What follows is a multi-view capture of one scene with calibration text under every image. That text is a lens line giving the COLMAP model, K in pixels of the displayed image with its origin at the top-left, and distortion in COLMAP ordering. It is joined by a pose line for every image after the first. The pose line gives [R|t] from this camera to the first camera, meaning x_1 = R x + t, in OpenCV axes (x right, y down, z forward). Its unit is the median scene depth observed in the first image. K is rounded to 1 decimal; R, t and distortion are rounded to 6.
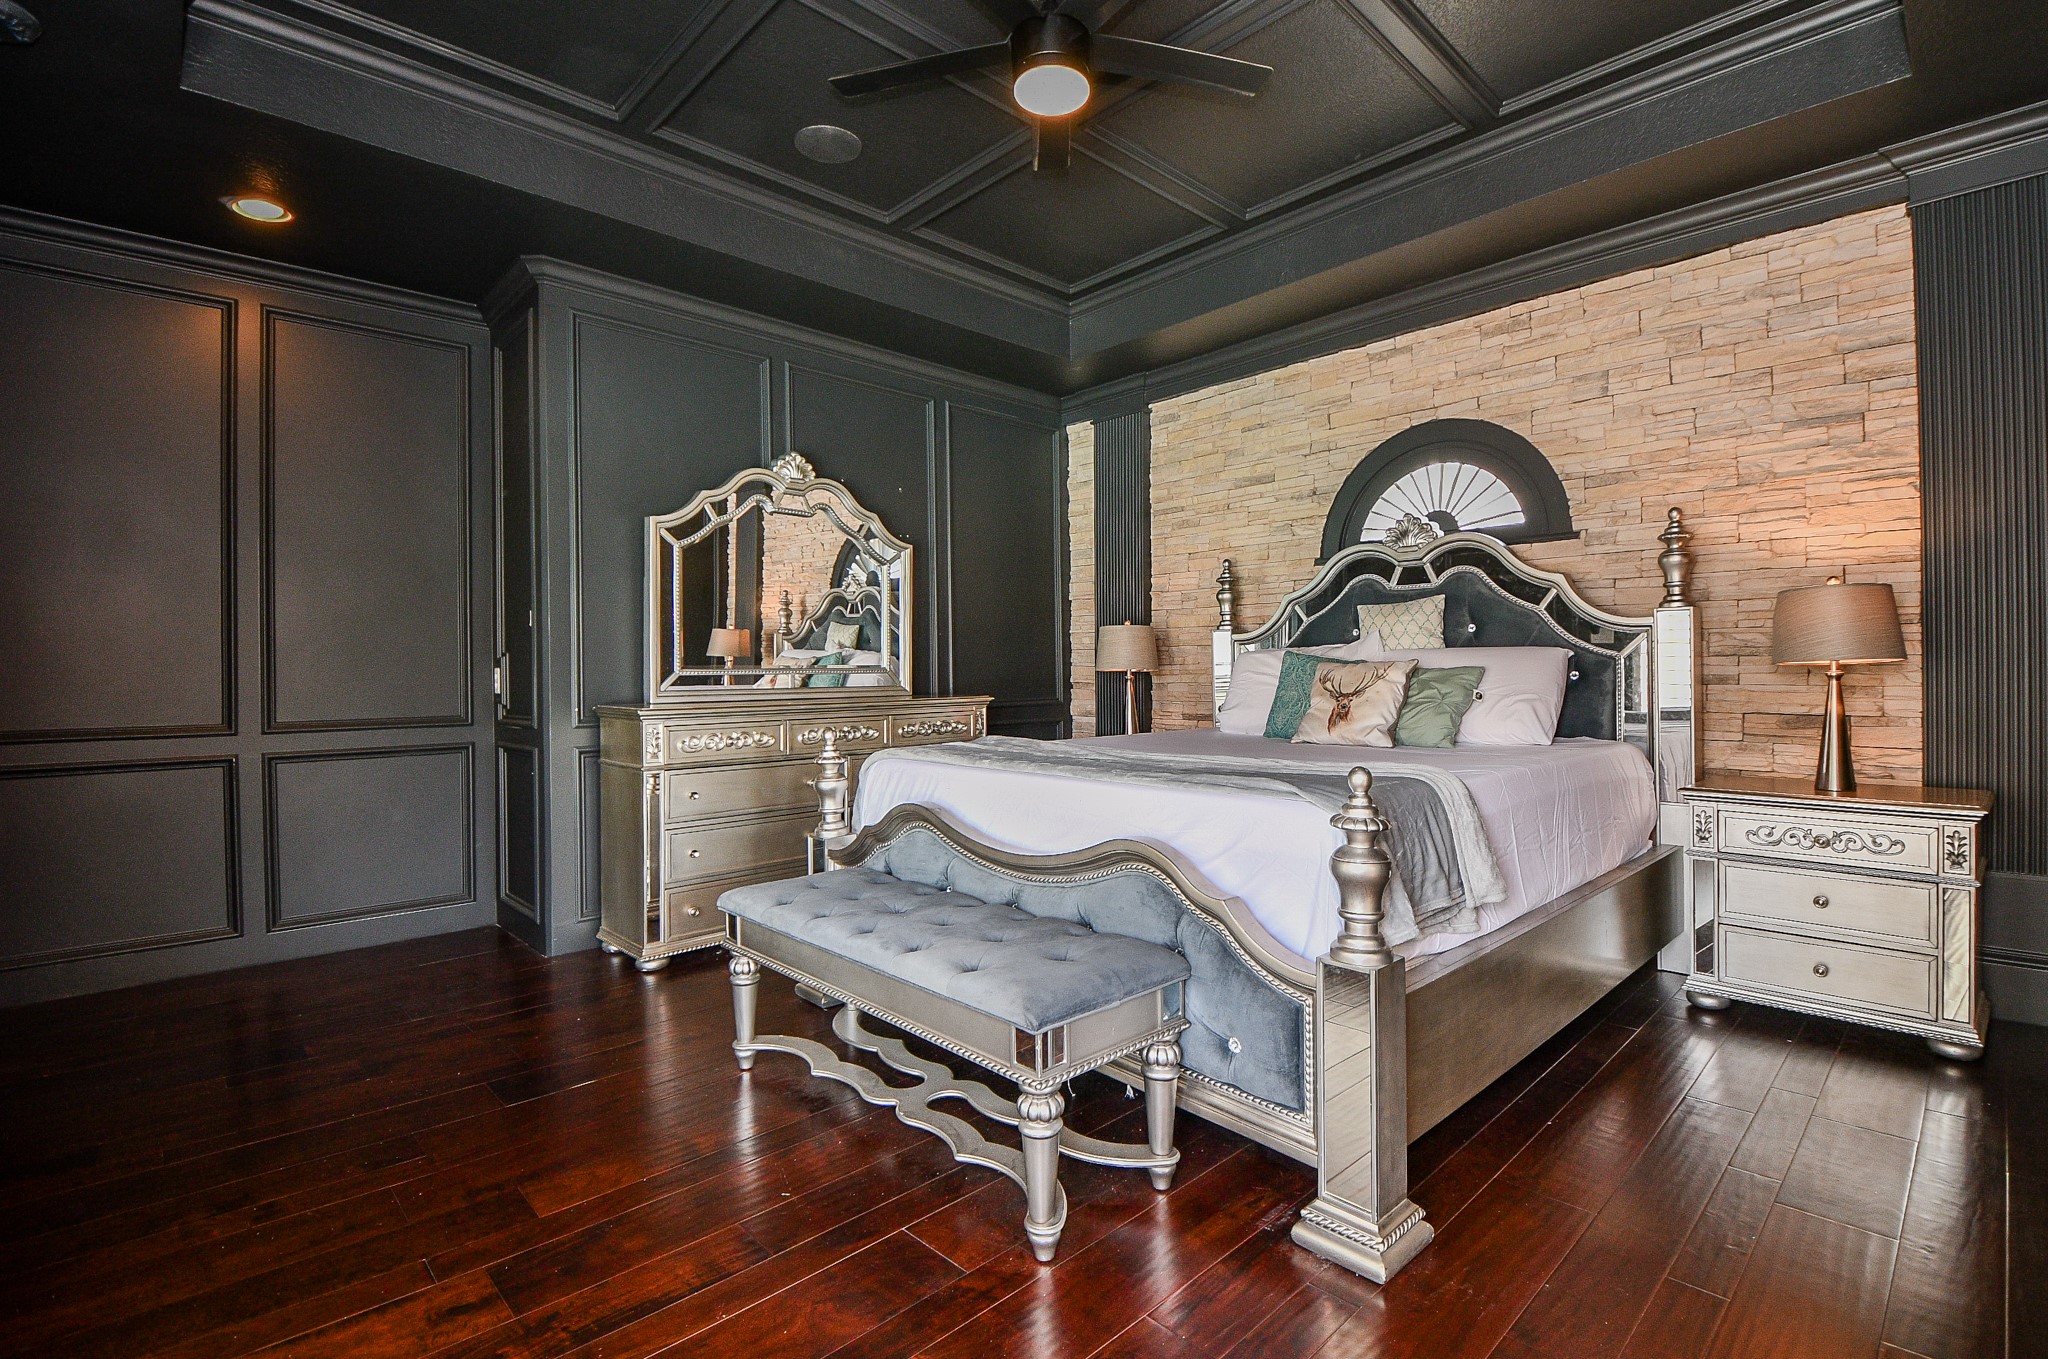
lens RADIAL K [[935.1, 0, 1037.0], [0, 935.1, 690.3], [0, 0, 1]] dist [0.046564, -0.051756]
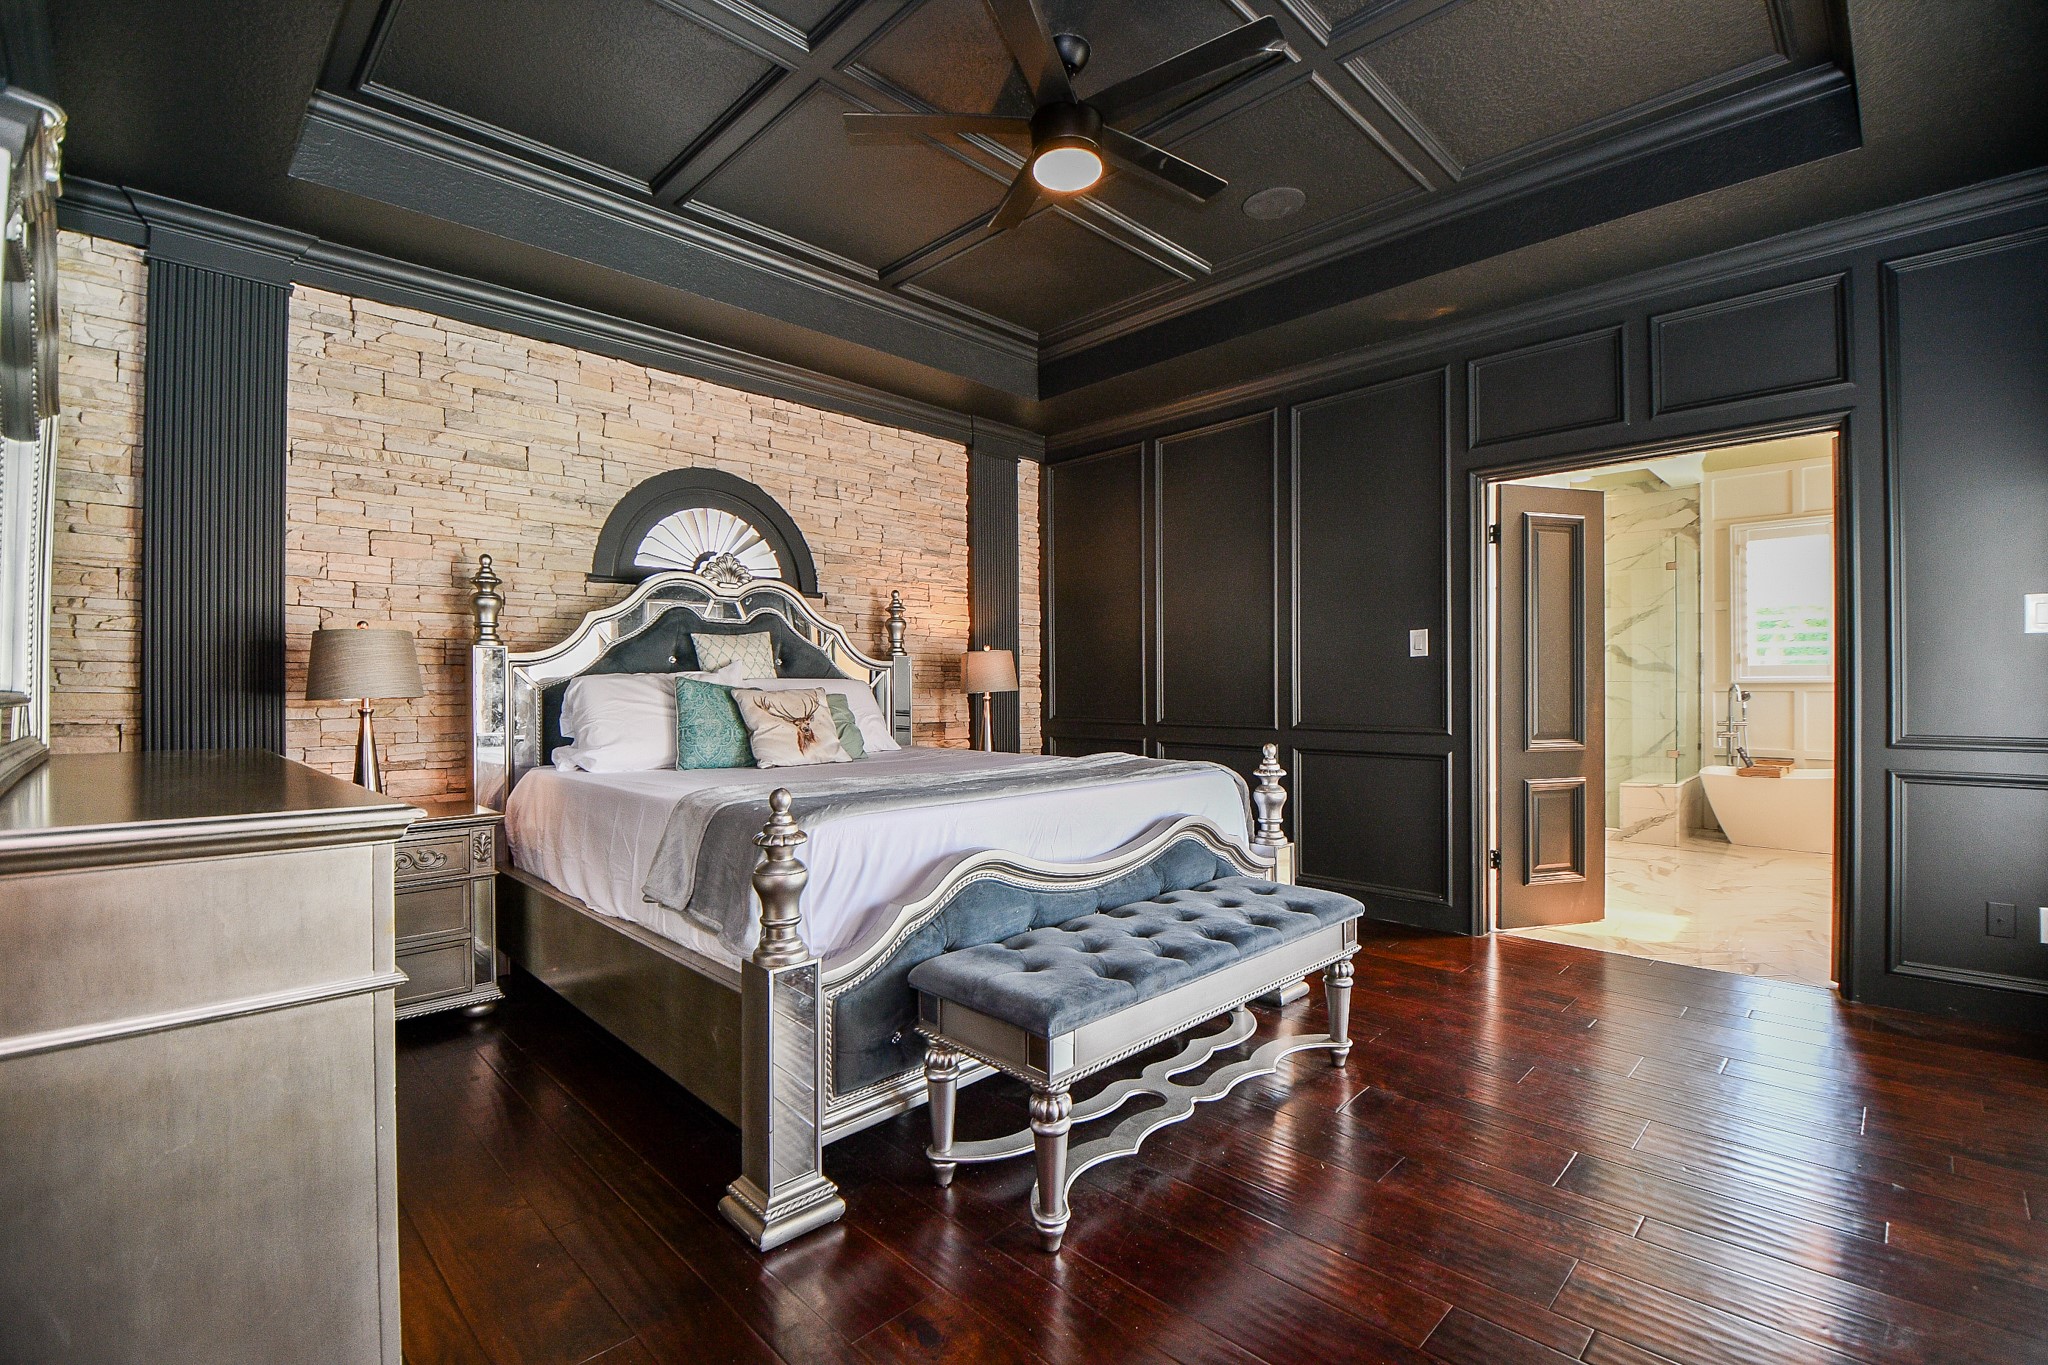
lens RADIAL K [[916.8, 0, 1024.0], [0, 916.8, 712.1], [0, 0, 1]] dist [-0.011613, -0.000055]
pose [[-0.016585, -0.007469, 0.999835, -0.690412], [0.028647, 0.999558, 0.007942, -0.003902], [-0.999452, 0.028774, -0.016364, 0.713371]]
